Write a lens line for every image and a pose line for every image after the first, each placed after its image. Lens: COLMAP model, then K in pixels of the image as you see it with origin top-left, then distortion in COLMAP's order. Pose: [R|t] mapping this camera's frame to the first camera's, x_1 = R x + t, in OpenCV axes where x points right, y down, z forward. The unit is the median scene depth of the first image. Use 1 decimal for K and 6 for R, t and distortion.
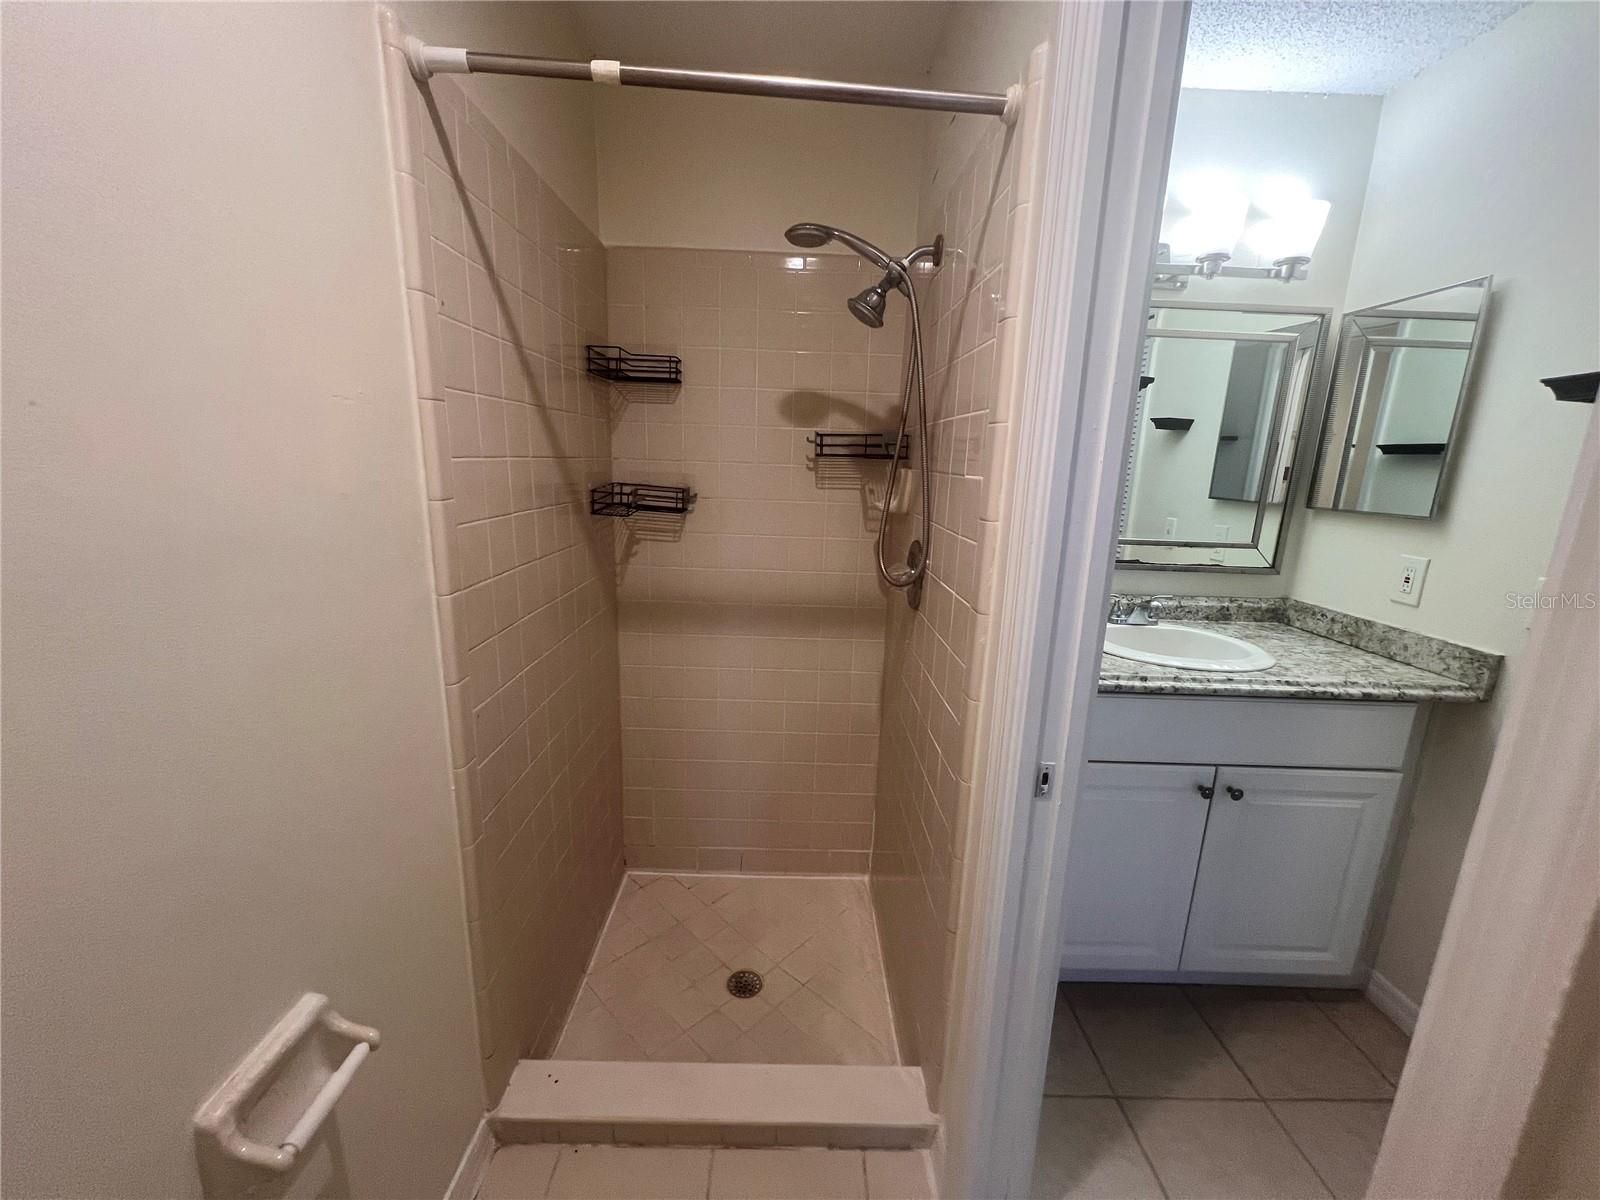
lens RADIAL K [[637.0, 0, 807.0], [0, 637.0, 601.1], [0, 0, 1]] dist [0.000144, 0.000818]
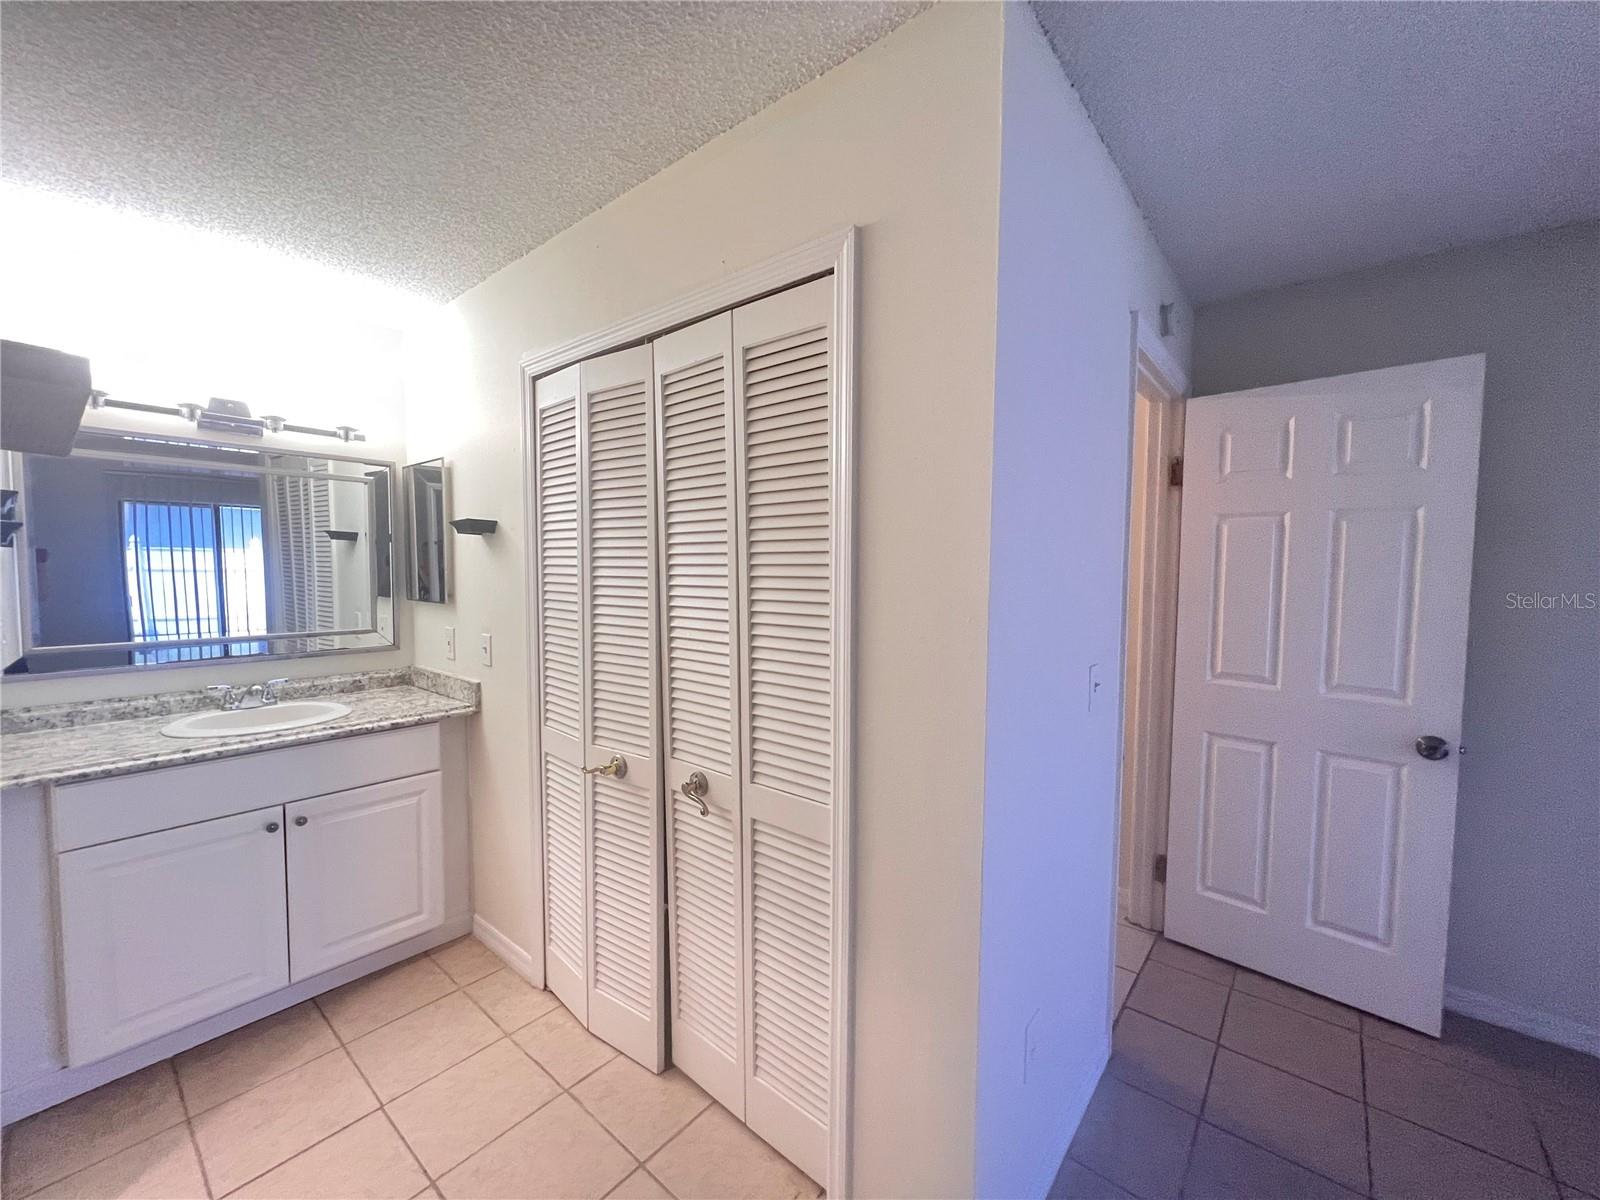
lens RADIAL K [[641.9, 0, 805.6], [0, 641.9, 602.0], [0, 0, 1]] dist [-0.000758, 0.002188]
pose [[0.637585, -0.072307, 0.766979, 0.294097], [0.176122, 0.982900, -0.053747, 0.094220], [-0.749978, 0.169350, 0.639417, -0.585427]]
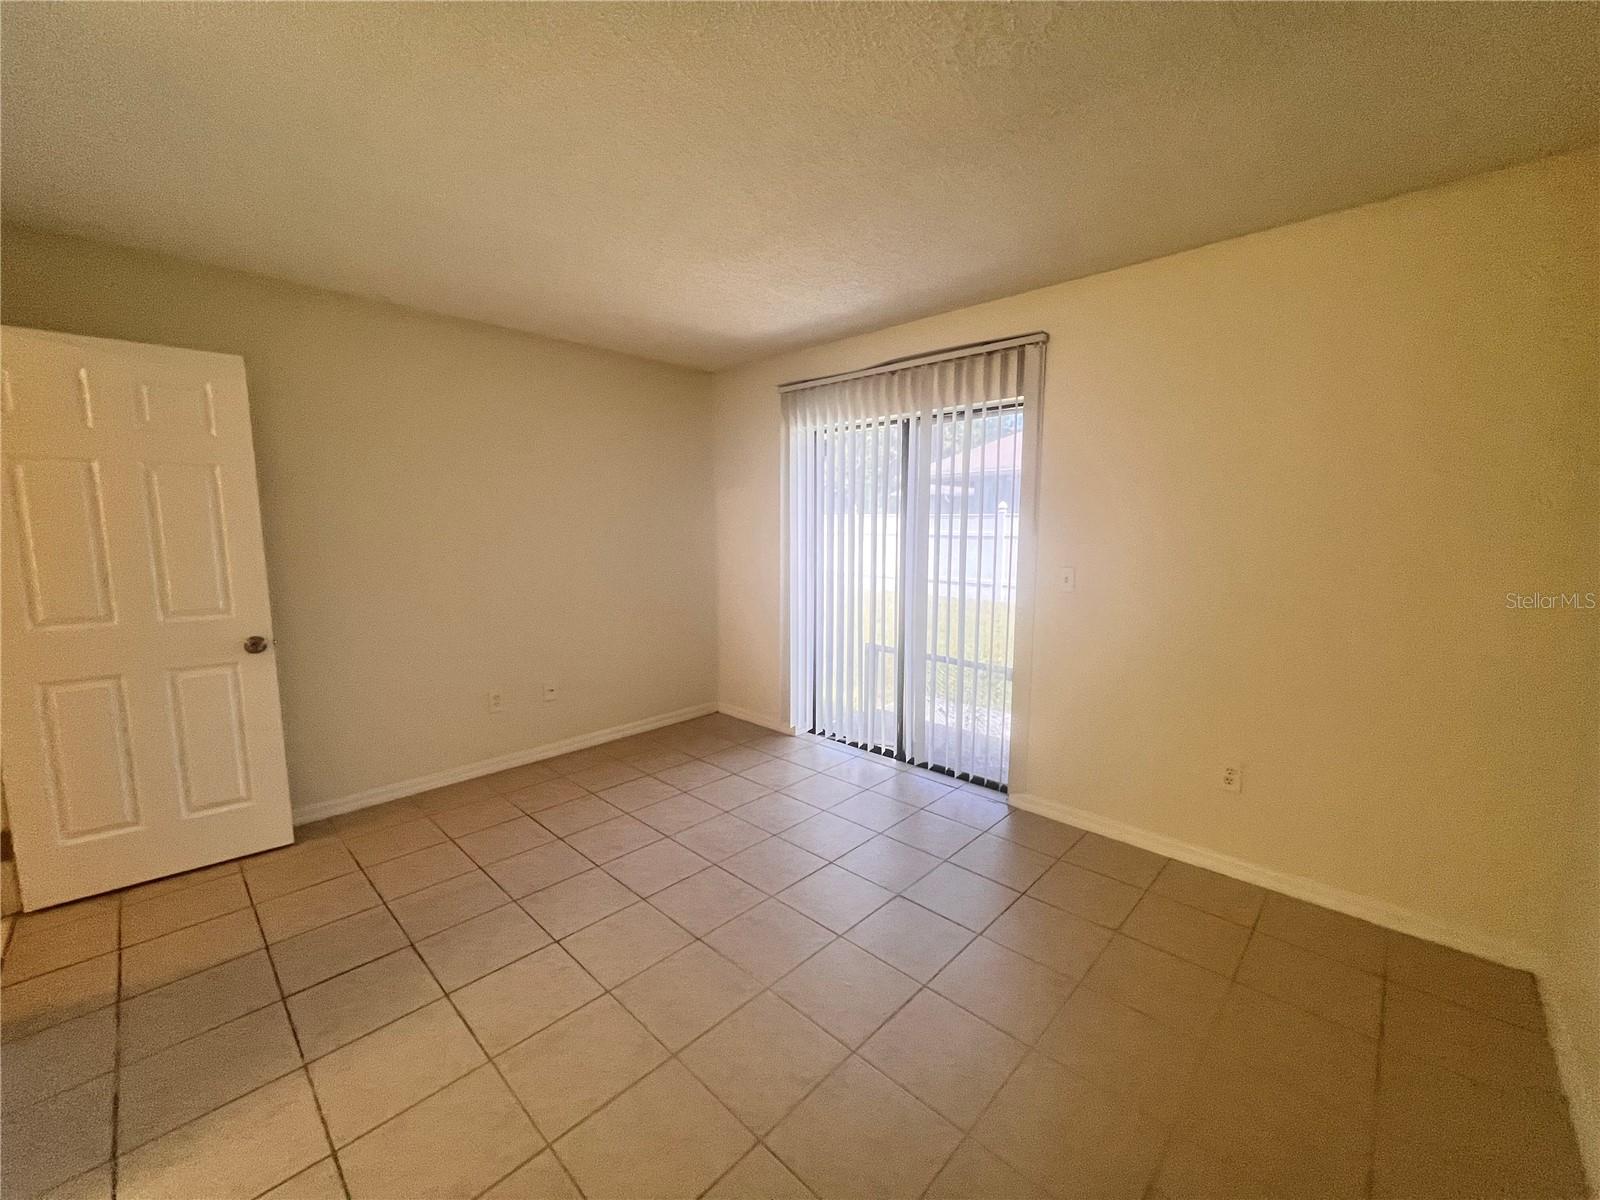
lens RADIAL K [[637.0, 0, 806.0], [0, 637.0, 602.2], [0, 0, 1]] dist [0.000144, 0.000818]
pose [[-0.718300, -0.119596, 0.685378, -0.122293], [0.123993, 0.947338, 0.295256, 0.093930], [-0.684596, 0.297064, -0.665643, -0.563444]]
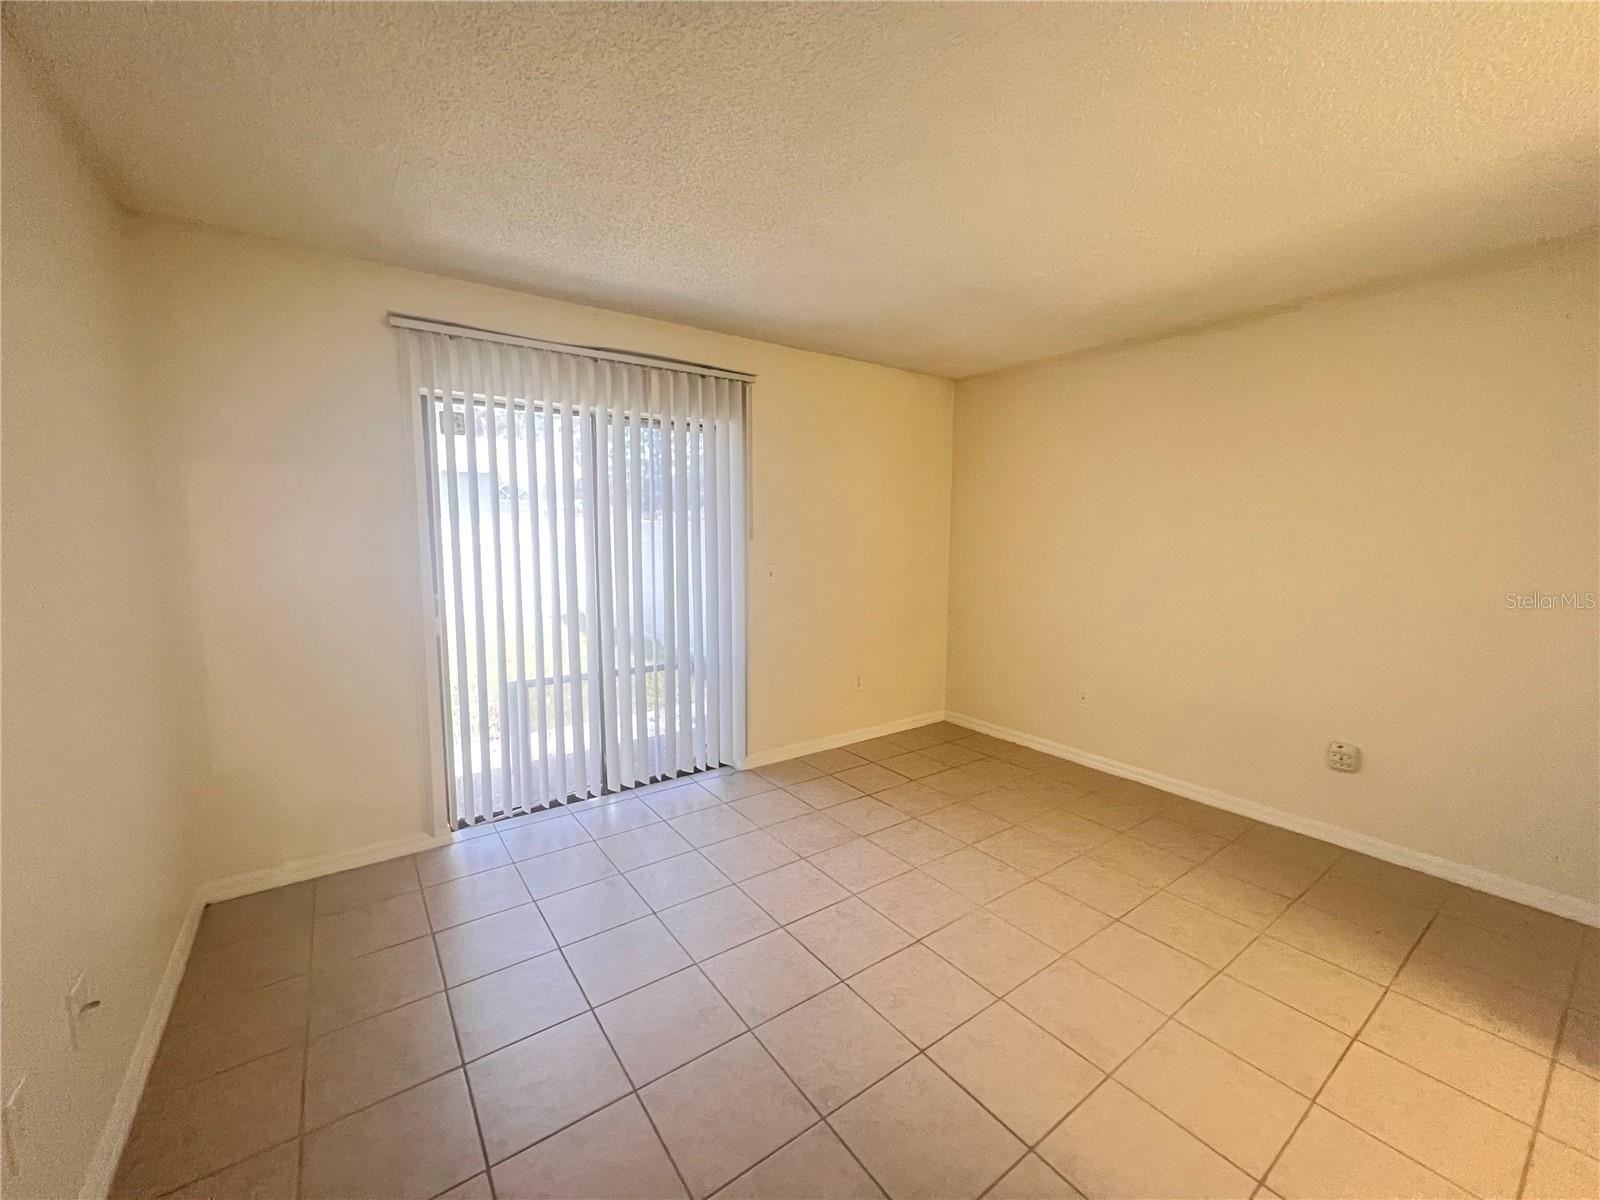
lens RADIAL K [[641.9, 0, 793.6], [0, 641.9, 604.0], [0, 0, 1]] dist [-0.000758, 0.002188]
pose [[-0.819745, 0.030626, -0.571910, 1.443113], [-0.145278, 0.954791, 0.259362, 0.134823], [0.553998, 0.295696, -0.778236, -0.426523]]
